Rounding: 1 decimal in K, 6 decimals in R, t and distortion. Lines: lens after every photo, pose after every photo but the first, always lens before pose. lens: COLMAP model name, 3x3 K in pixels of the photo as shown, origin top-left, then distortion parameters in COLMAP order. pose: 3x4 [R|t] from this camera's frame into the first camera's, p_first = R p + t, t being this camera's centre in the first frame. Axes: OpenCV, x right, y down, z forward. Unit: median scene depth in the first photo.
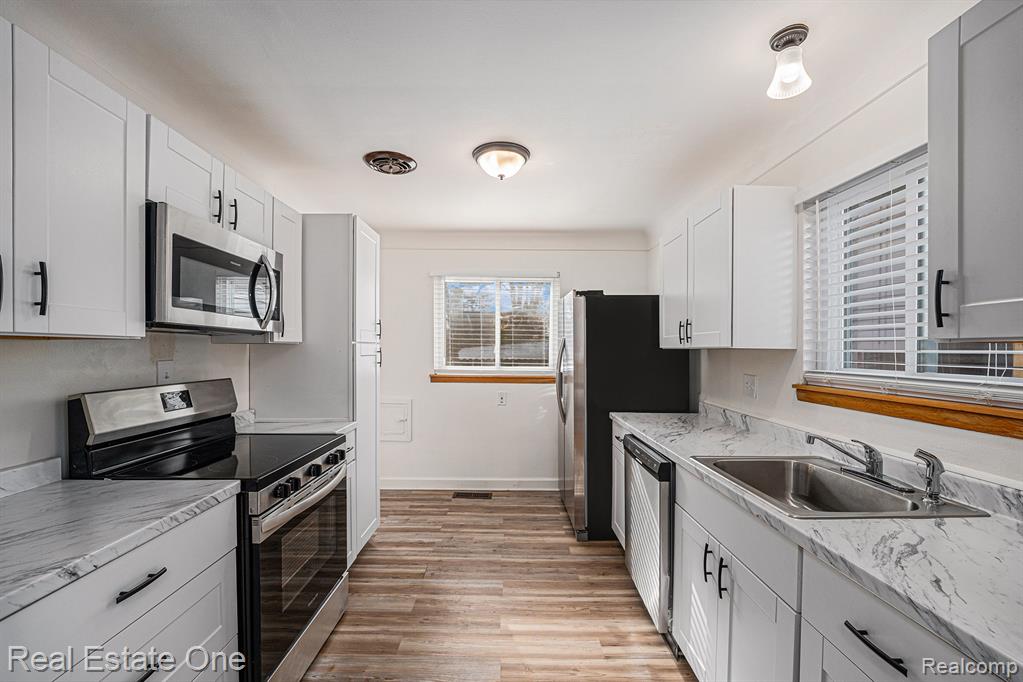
lens RADIAL K [[418.7, 0, 505.0], [0, 418.7, 346.0], [0, 0, 1]] dist [0.000384, -0.000064]
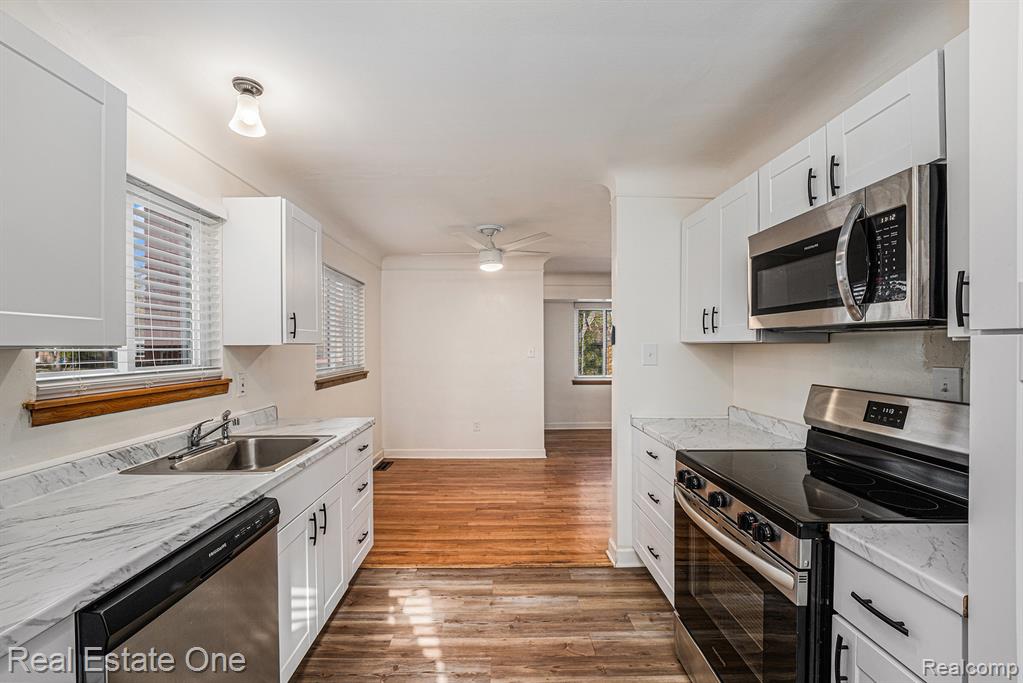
lens RADIAL K [[418.7, 0, 505.0], [0, 418.7, 346.5], [0, 0, 1]] dist [0.000384, -0.000064]
pose [[-0.999836, -0.003204, -0.017836, -0.033509], [-0.003127, 0.999986, -0.004363, 0.004993], [0.017850, -0.004307, -0.999831, 2.030186]]
